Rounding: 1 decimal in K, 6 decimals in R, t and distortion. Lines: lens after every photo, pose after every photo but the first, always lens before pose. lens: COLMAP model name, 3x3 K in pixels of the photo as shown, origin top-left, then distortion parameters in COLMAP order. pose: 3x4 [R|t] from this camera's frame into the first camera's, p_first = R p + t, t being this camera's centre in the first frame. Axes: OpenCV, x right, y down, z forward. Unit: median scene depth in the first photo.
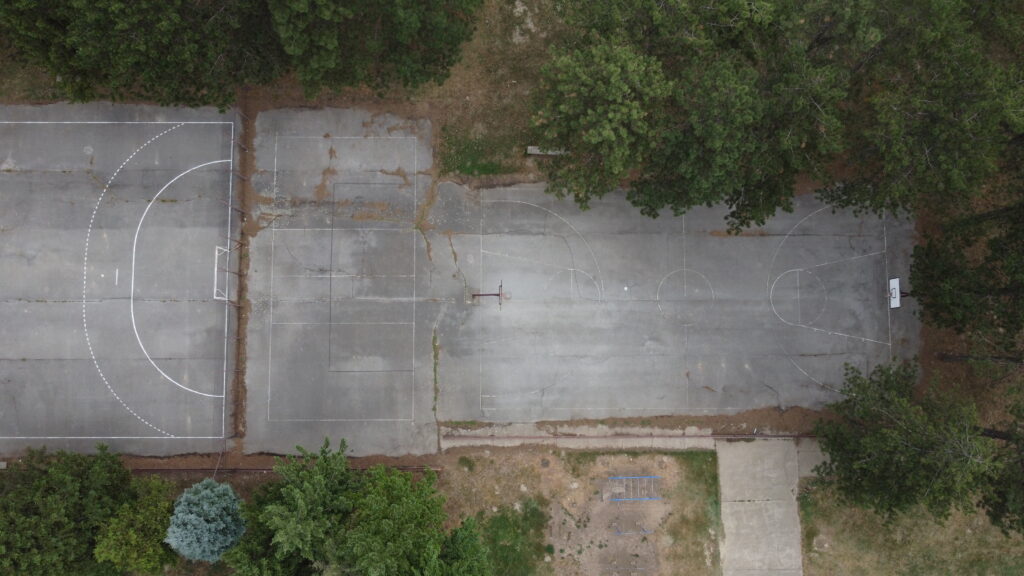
lens RADIAL K [[708.2, 0, 519.6], [0, 708.2, 288.2], [0, 0, 1]] dist [-0.004517, -0.005466]
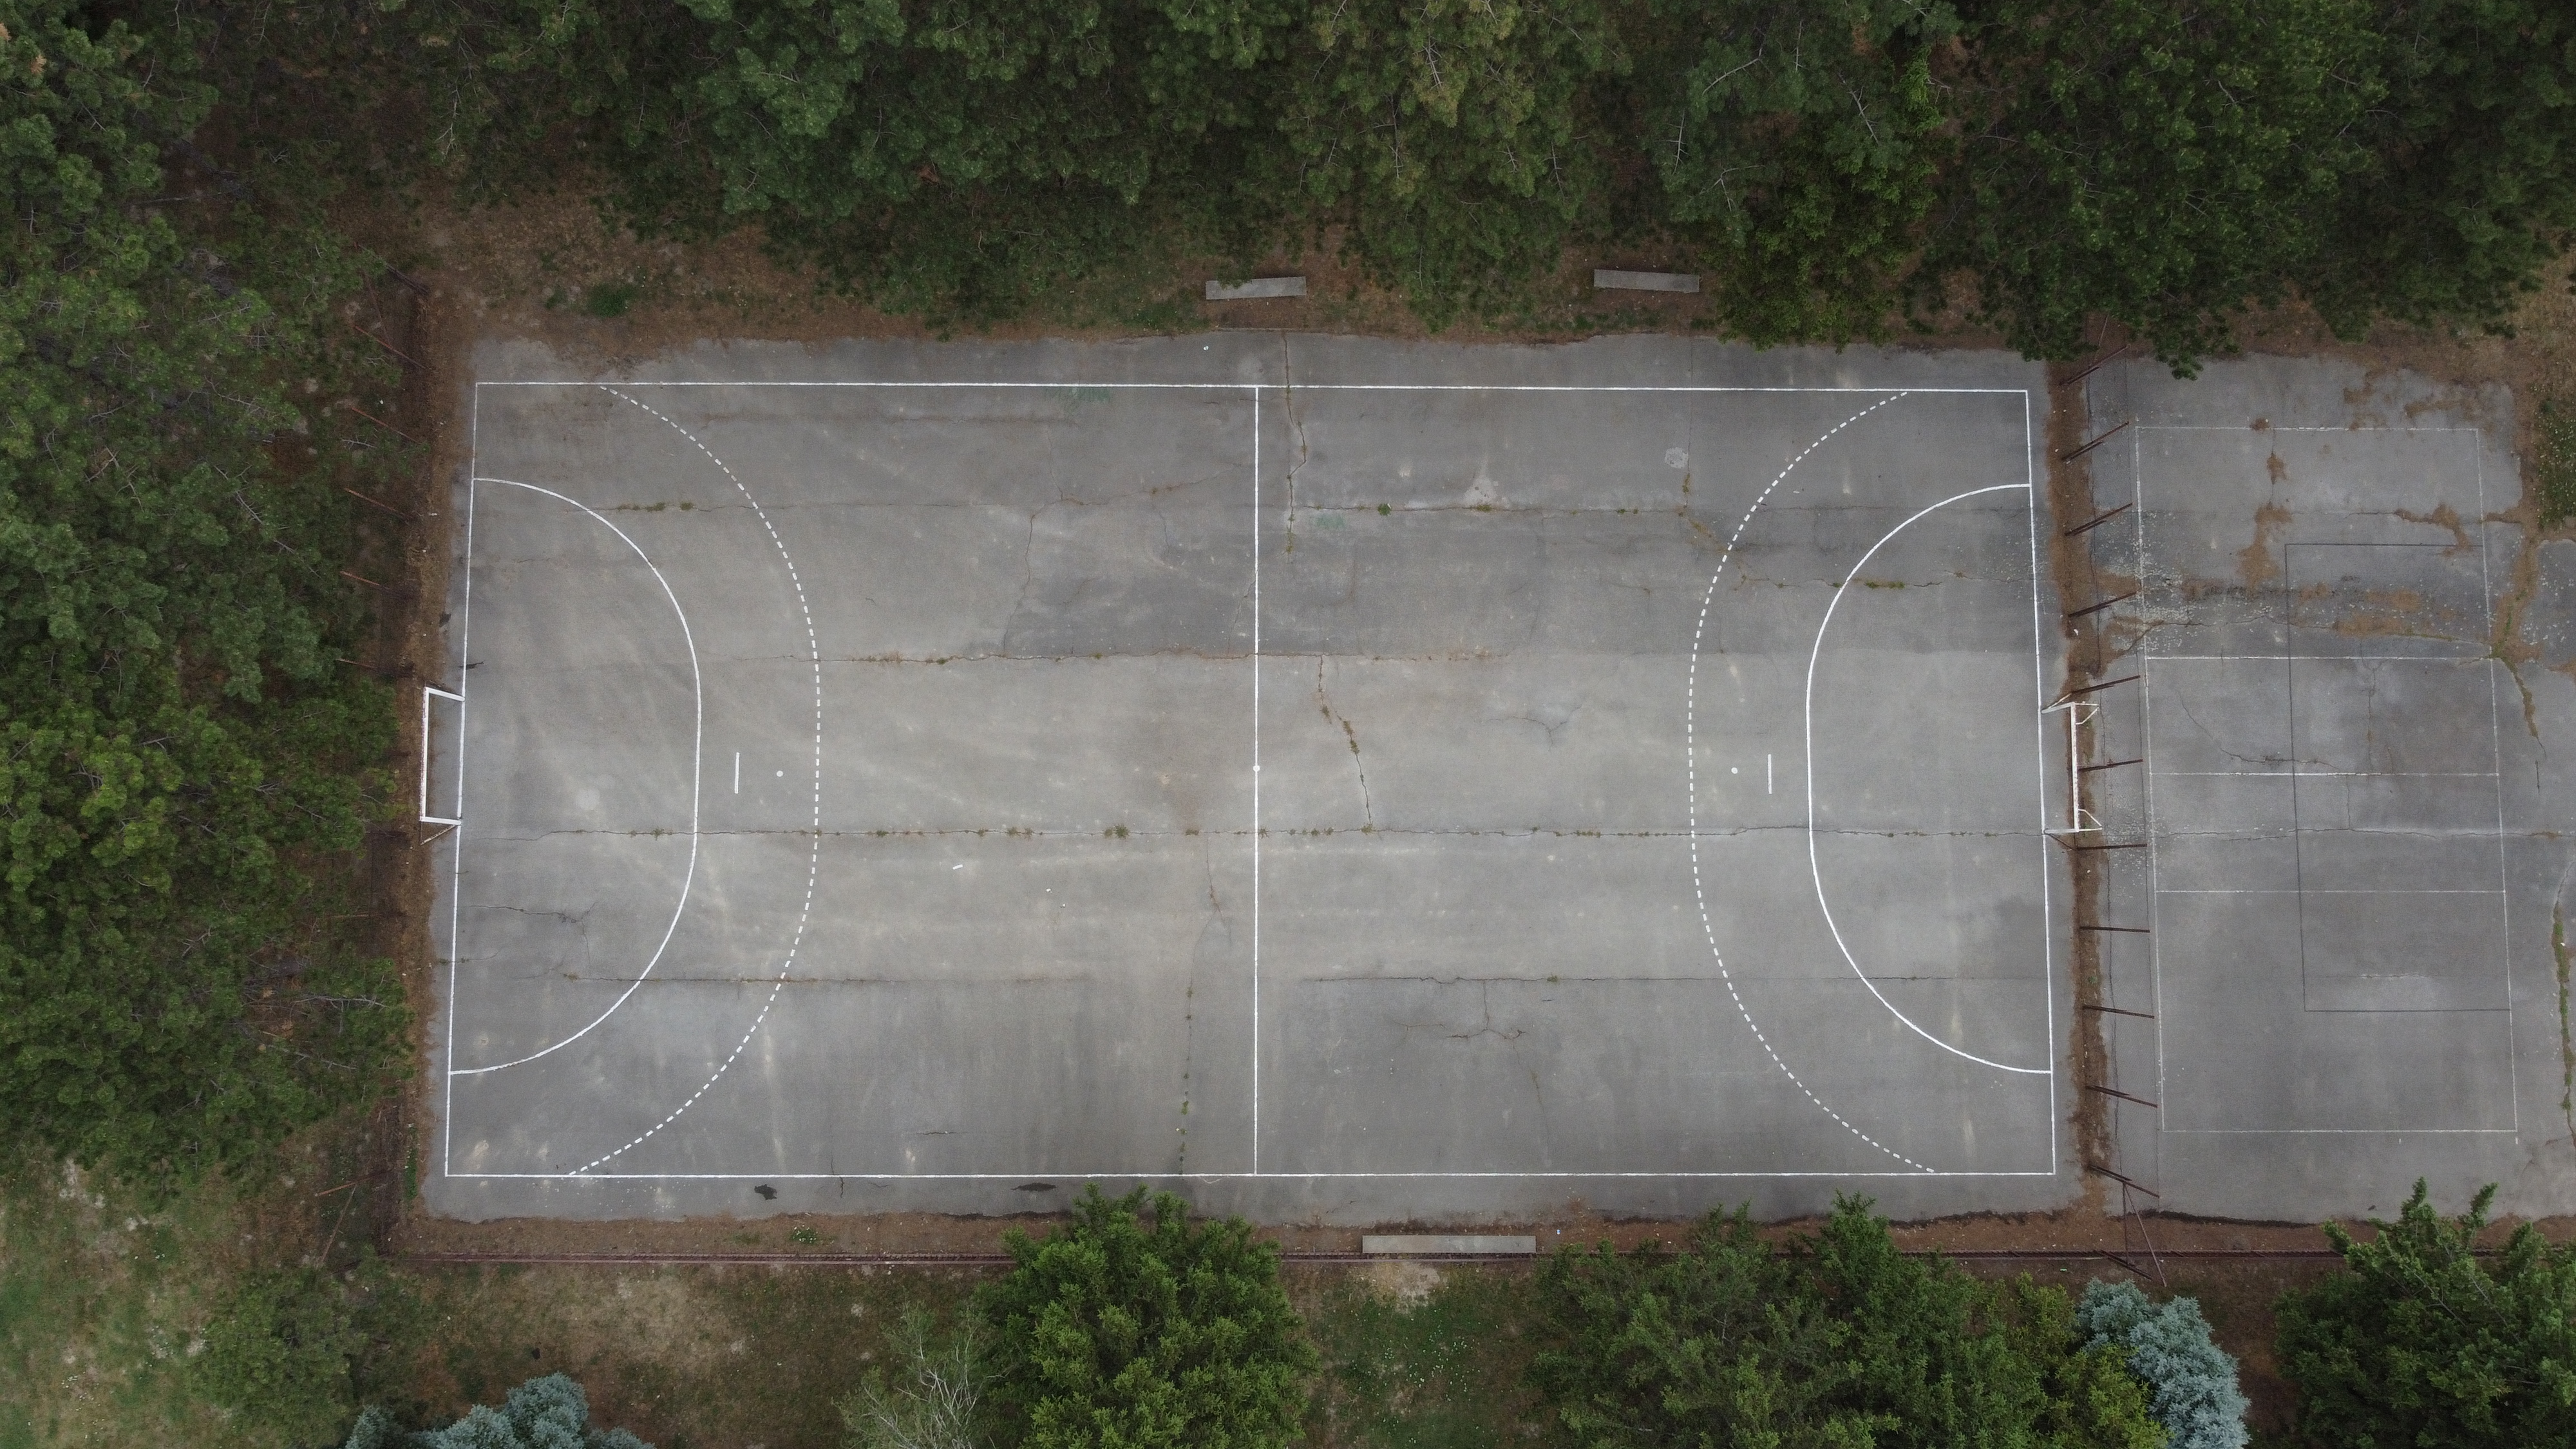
lens RADIAL K [[1781.7, 0, 1307.2], [0, 1781.7, 725.0], [0, 0, 1]] dist [-0.004517, -0.005466]
pose [[0.999963, 0.004421, -0.007367, -0.821632], [-0.004395, 0.999984, 0.003526, -0.046123], [0.007383, -0.003493, 0.999967, -0.018053]]
